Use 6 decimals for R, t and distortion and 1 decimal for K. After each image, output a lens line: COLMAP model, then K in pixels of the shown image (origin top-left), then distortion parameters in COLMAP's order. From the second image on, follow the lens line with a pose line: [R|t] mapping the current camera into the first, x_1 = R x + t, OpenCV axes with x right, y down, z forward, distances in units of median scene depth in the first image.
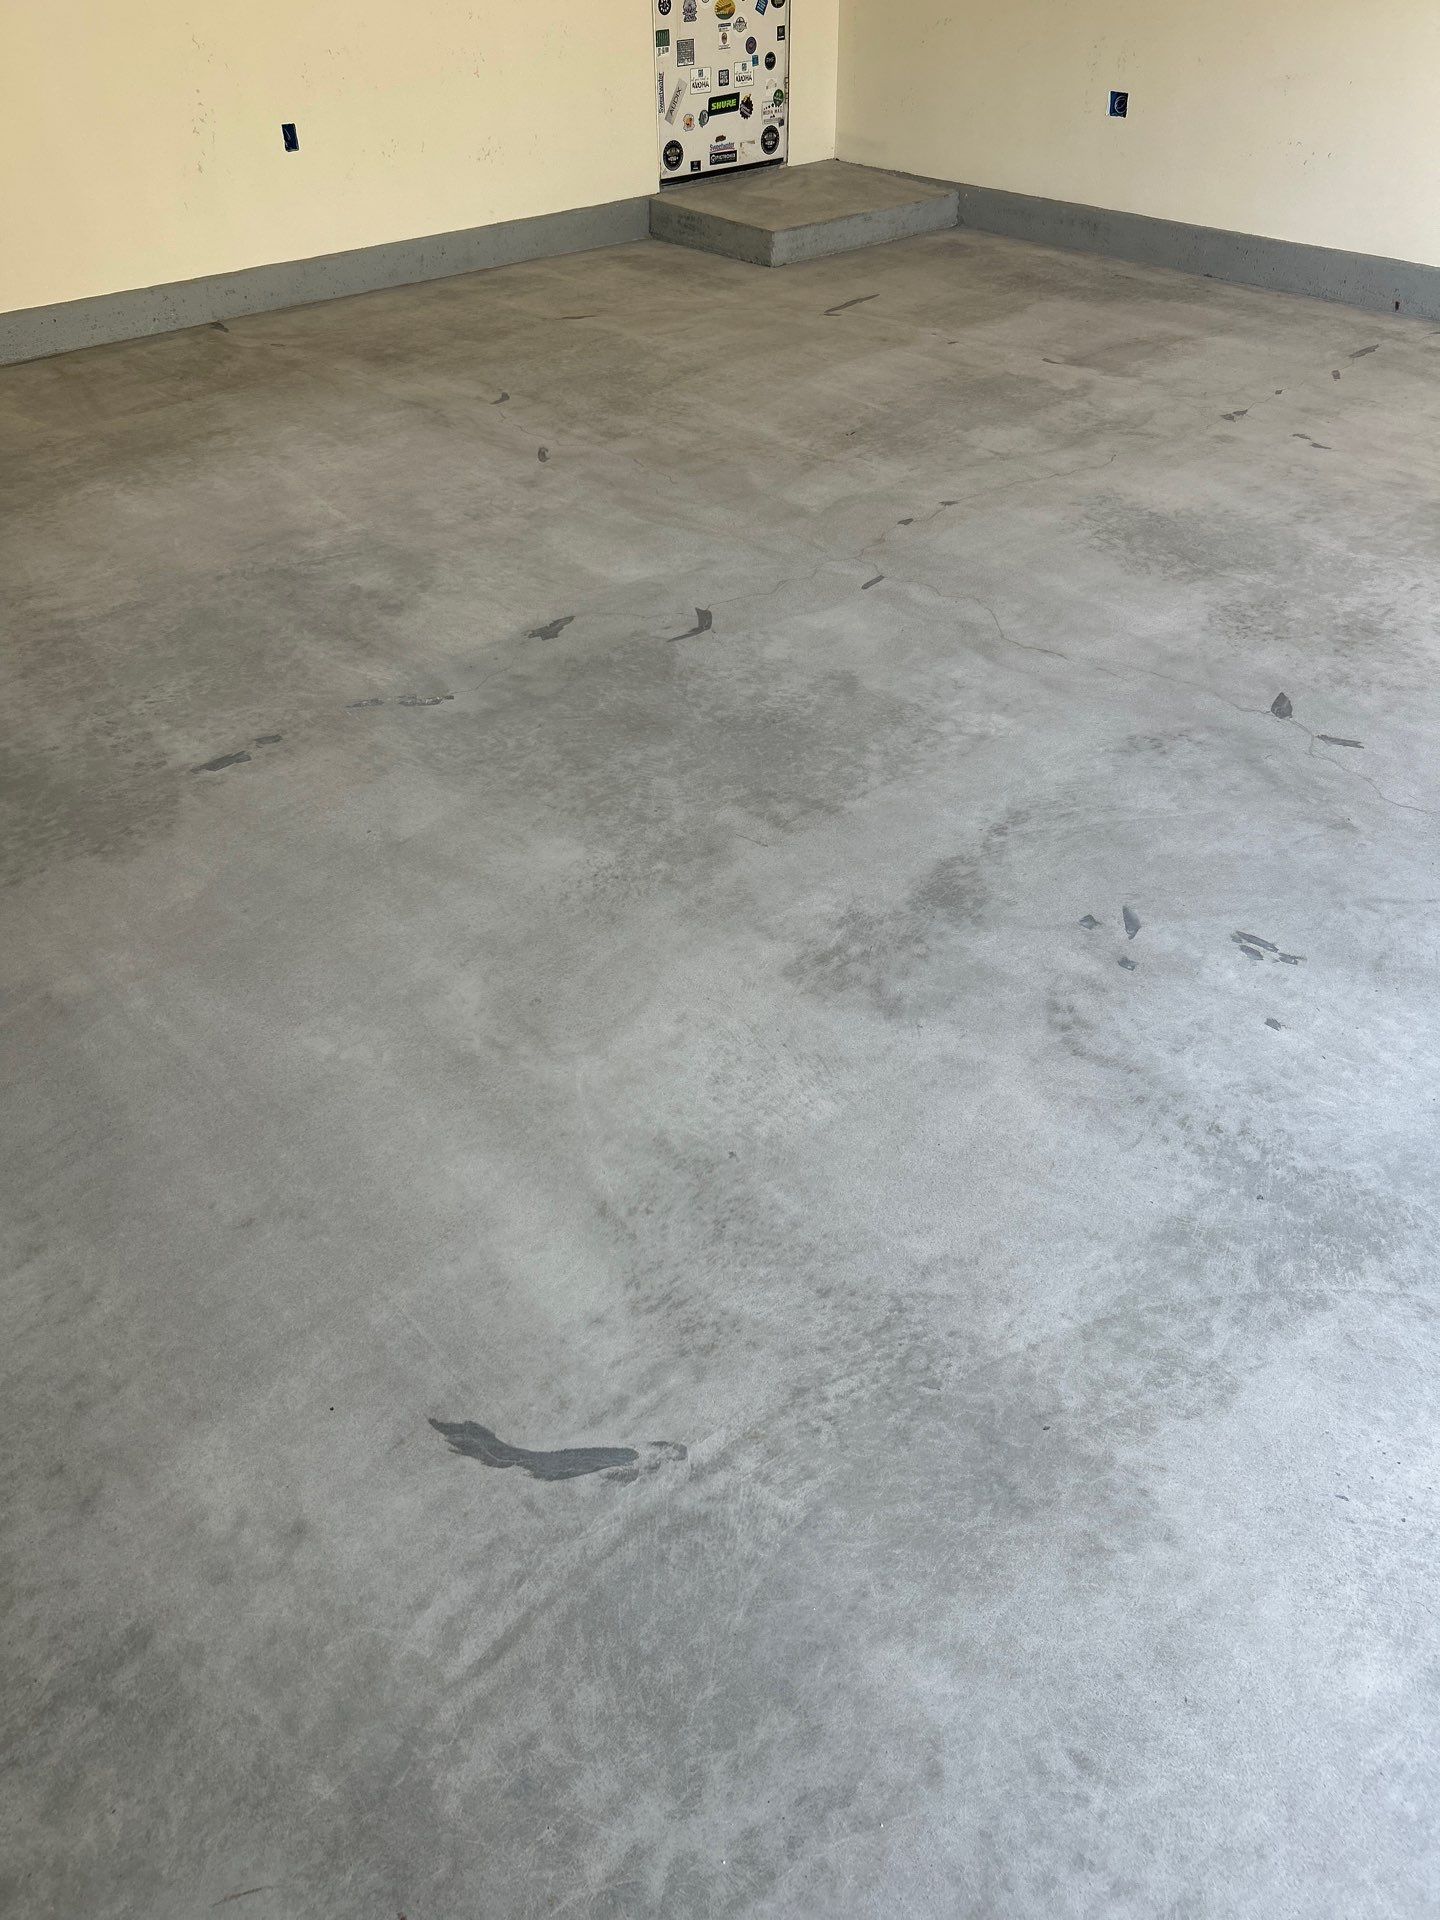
lens RADIAL K [[1445.8, 0, 724.5], [0, 1445.8, 995.4], [0, 0, 1]] dist [0.054996, -0.073557]
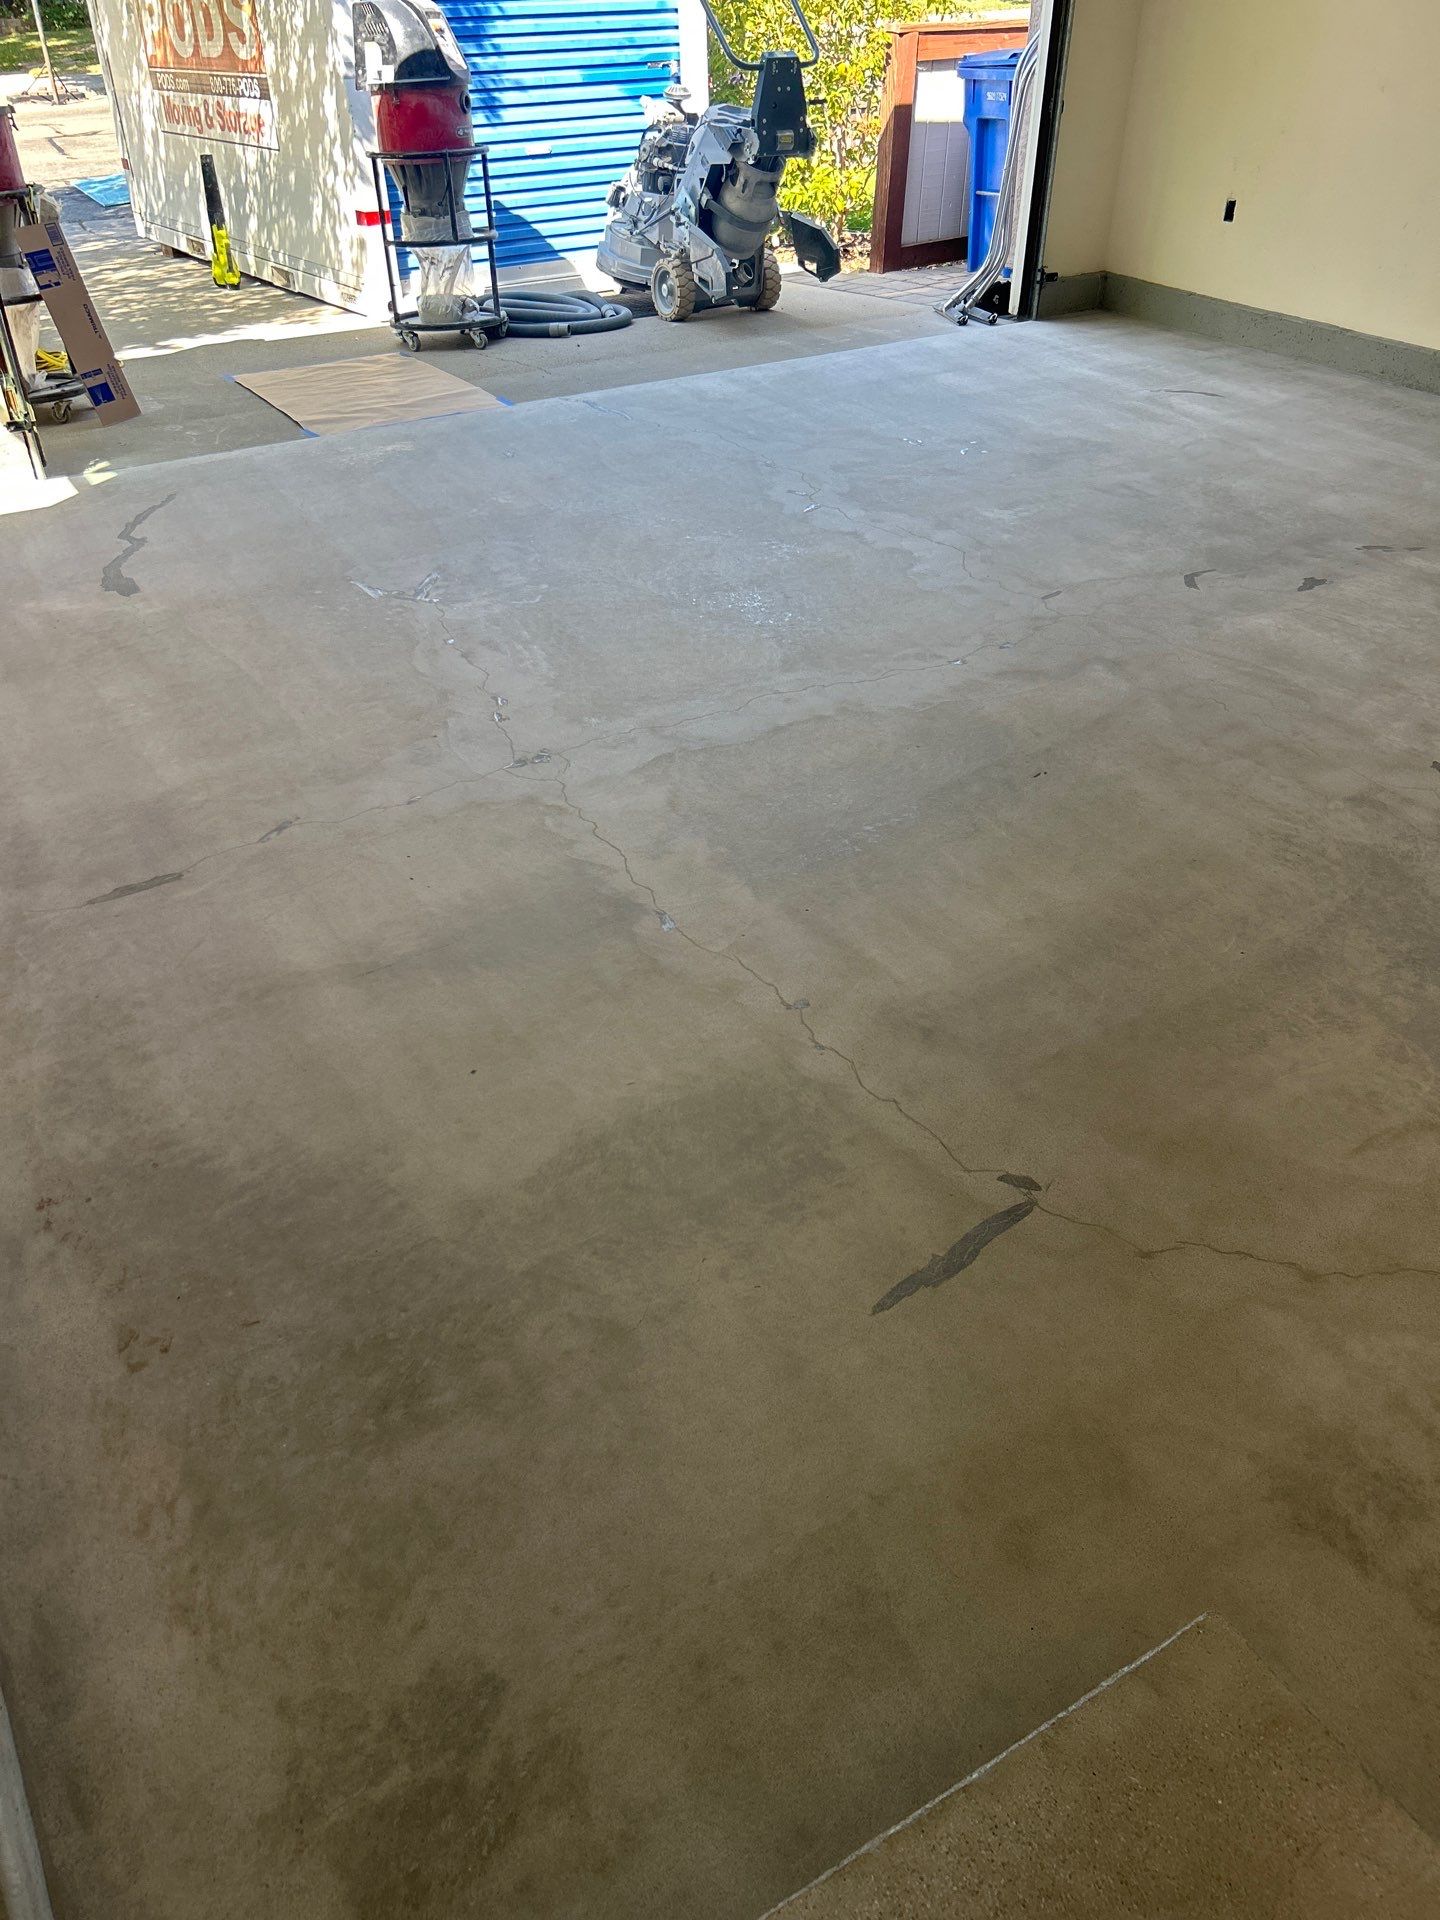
lens RADIAL K [[1366.5, 0, 708.7], [0, 1366.5, 961.6], [0, 0, 1]] dist [0.085787, -0.074089]
pose [[-0.980678, -0.111979, 0.160408, 0.170961], [0.127819, 0.253969, 0.958729, -1.411717], [-0.148096, 0.960708, -0.234749, 1.677161]]
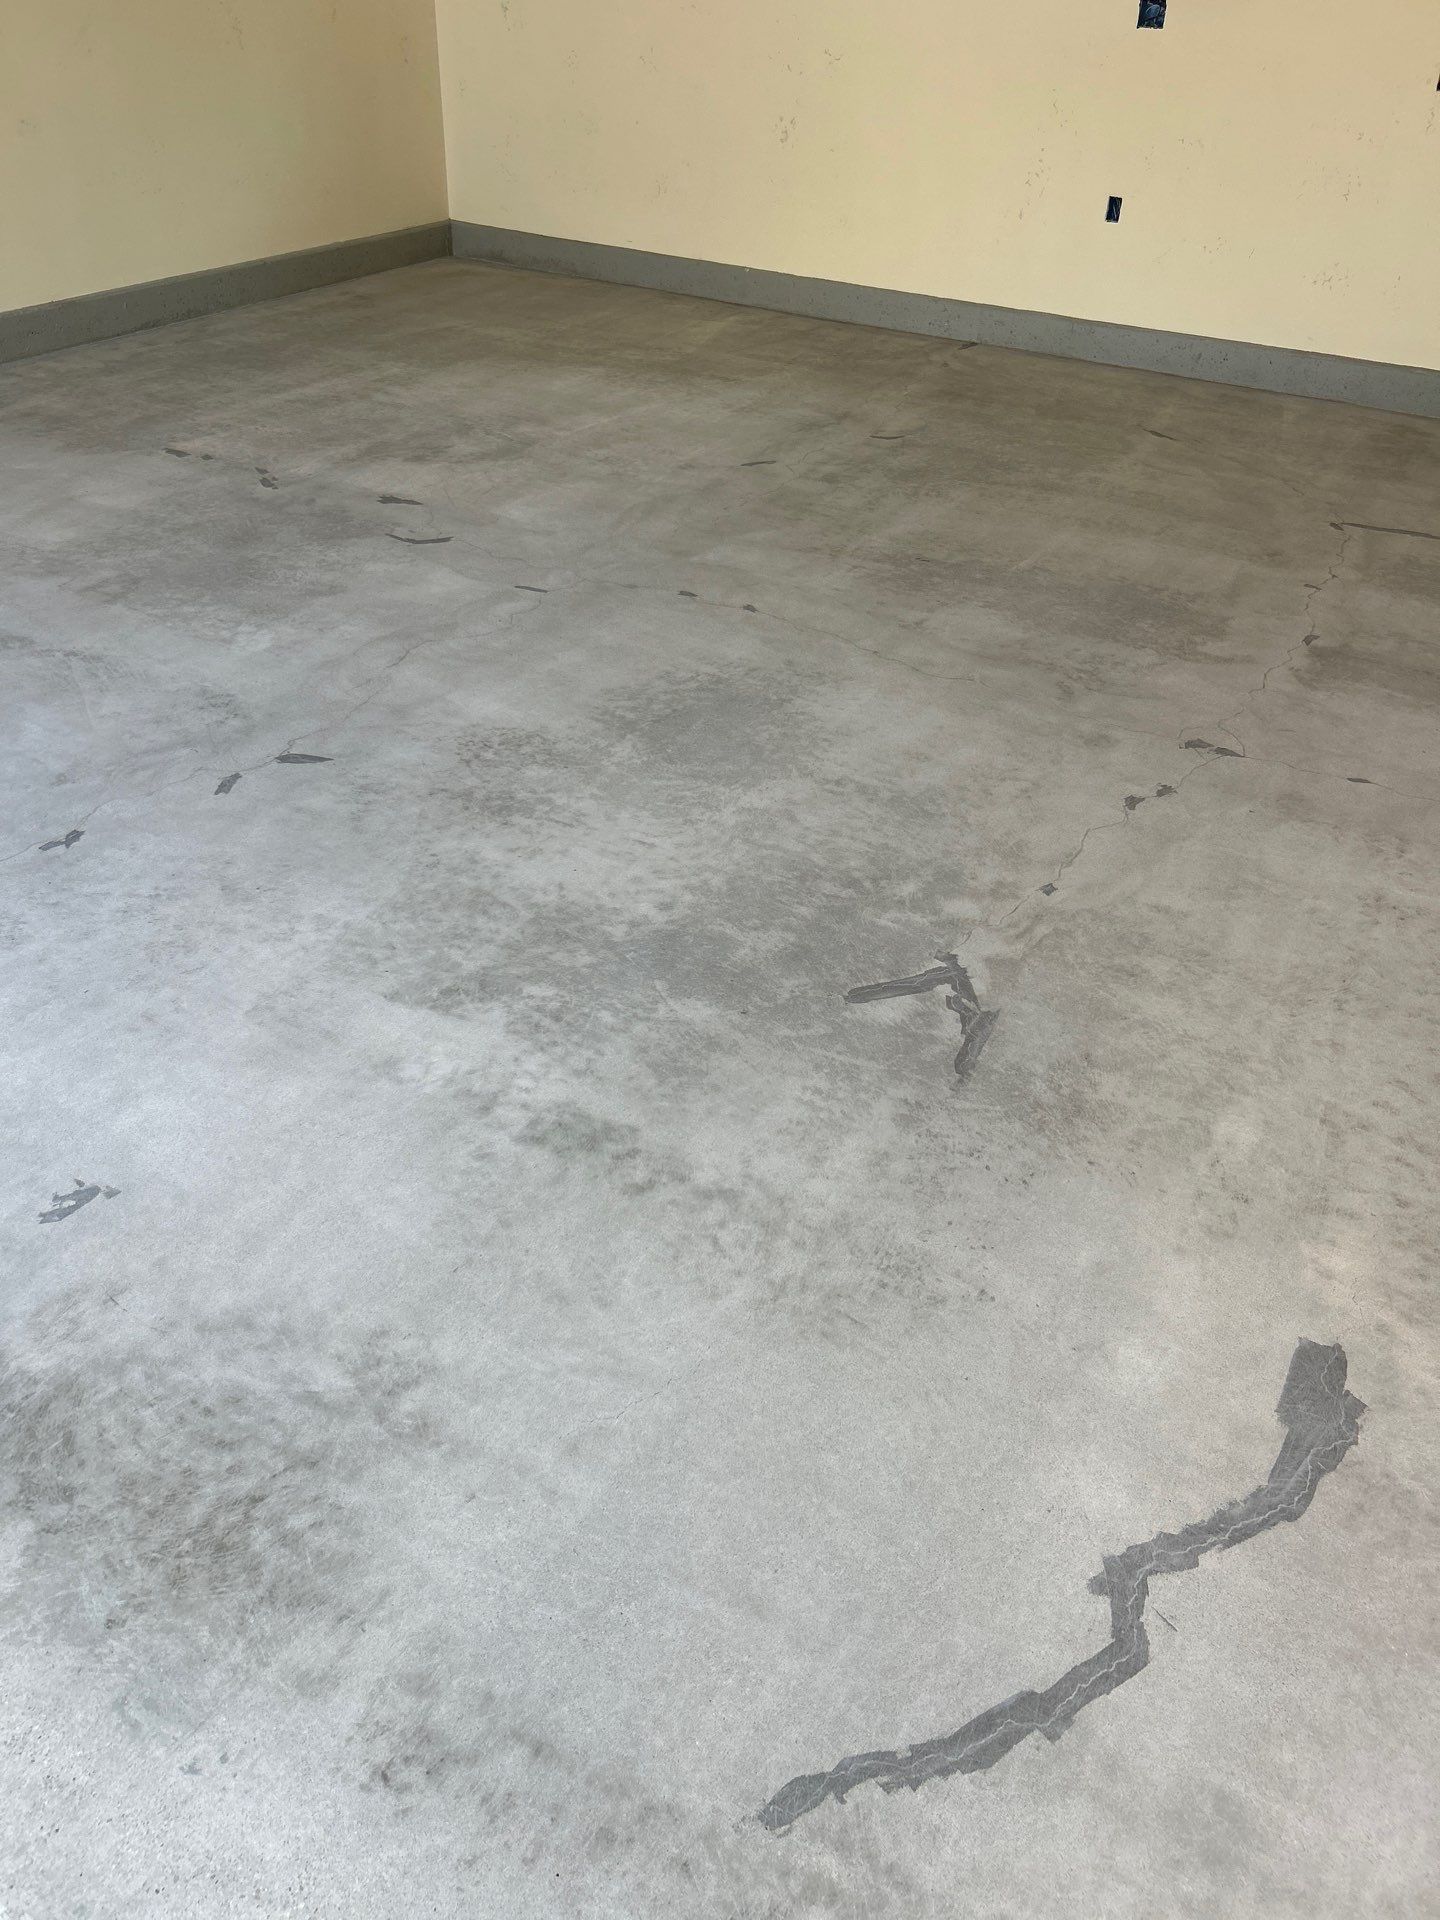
lens RADIAL K [[1447.5, 0, 721.7], [0, 1447.5, 980.4], [0, 0, 1]] dist [0.062980, -0.087716]
pose [[0.299971, 0.577011, -0.759655, 1.172370], [-0.625990, 0.719955, 0.299667, -0.506906], [0.719829, 0.385645, 0.577169, 0.619676]]
